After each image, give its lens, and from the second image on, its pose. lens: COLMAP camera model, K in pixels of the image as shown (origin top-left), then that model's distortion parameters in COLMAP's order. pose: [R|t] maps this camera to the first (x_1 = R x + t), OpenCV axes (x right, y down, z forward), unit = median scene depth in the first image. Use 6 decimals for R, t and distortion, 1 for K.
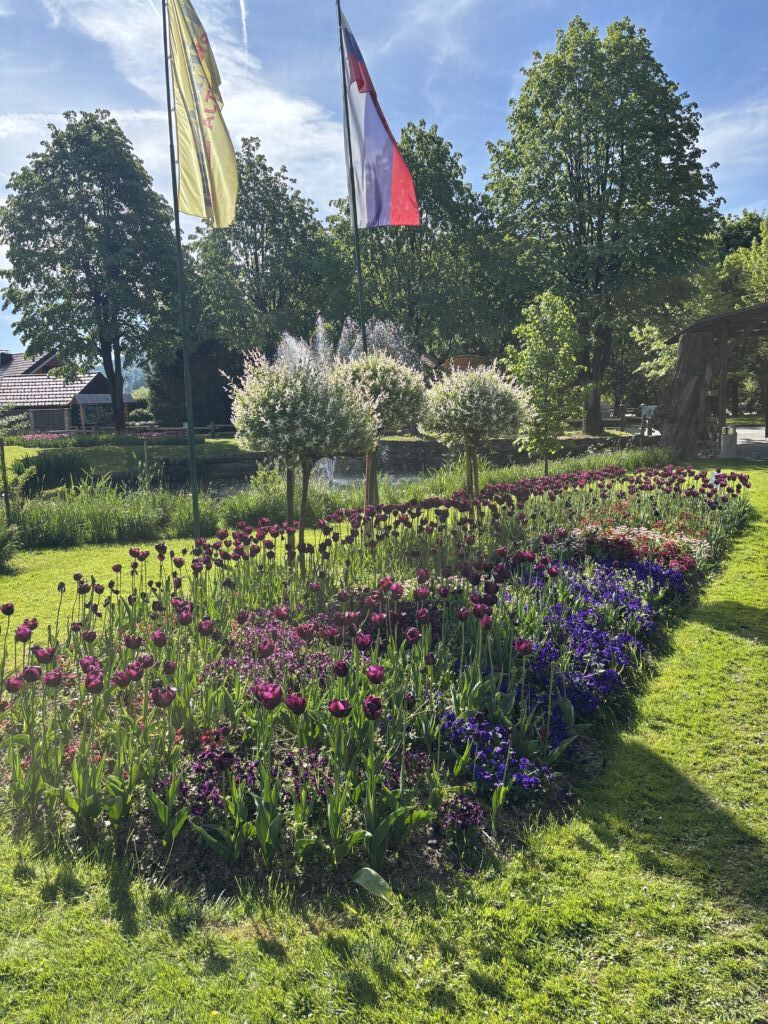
lens RADIAL K [[780.0, 0, 383.7], [0, 780.0, 499.5], [0, 0, 1]] dist [0.048983, -0.060027]
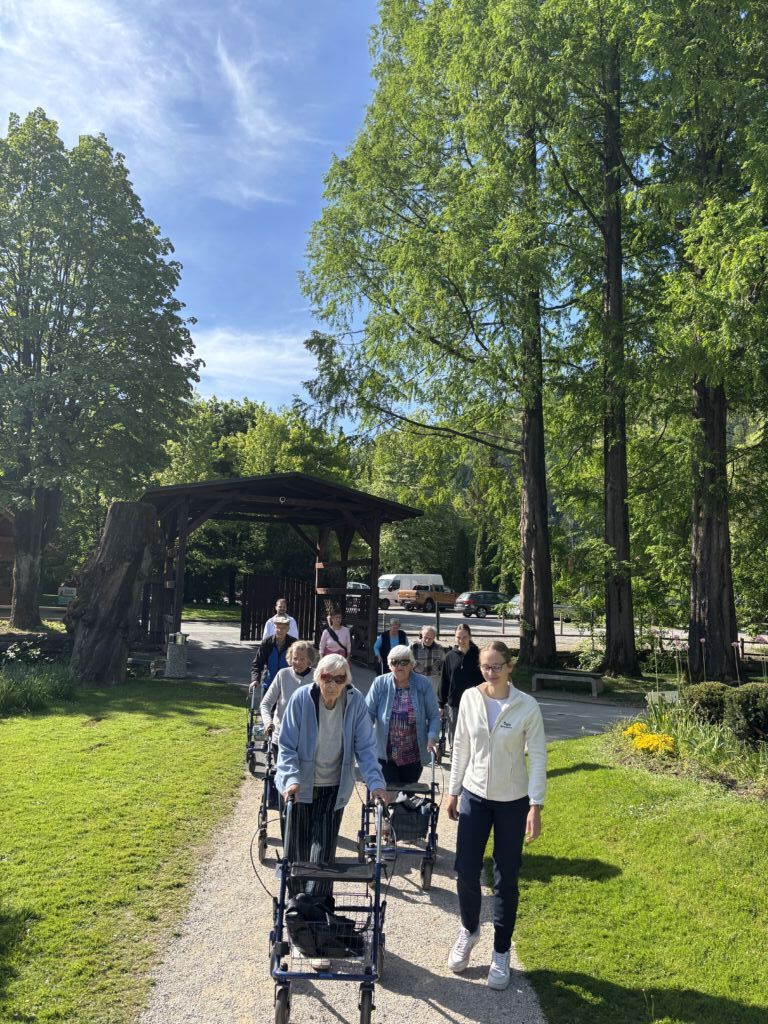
lens RADIAL K [[780.0, 0, 383.7], [0, 780.0, 499.5], [0, 0, 1]] dist [0.048983, -0.060027]
pose [[0.834815, 0.122327, 0.536769, 0.470909], [-0.000194, 0.975067, -0.221911, -0.125156], [-0.550531, 0.185151, 0.814024, 0.657310]]
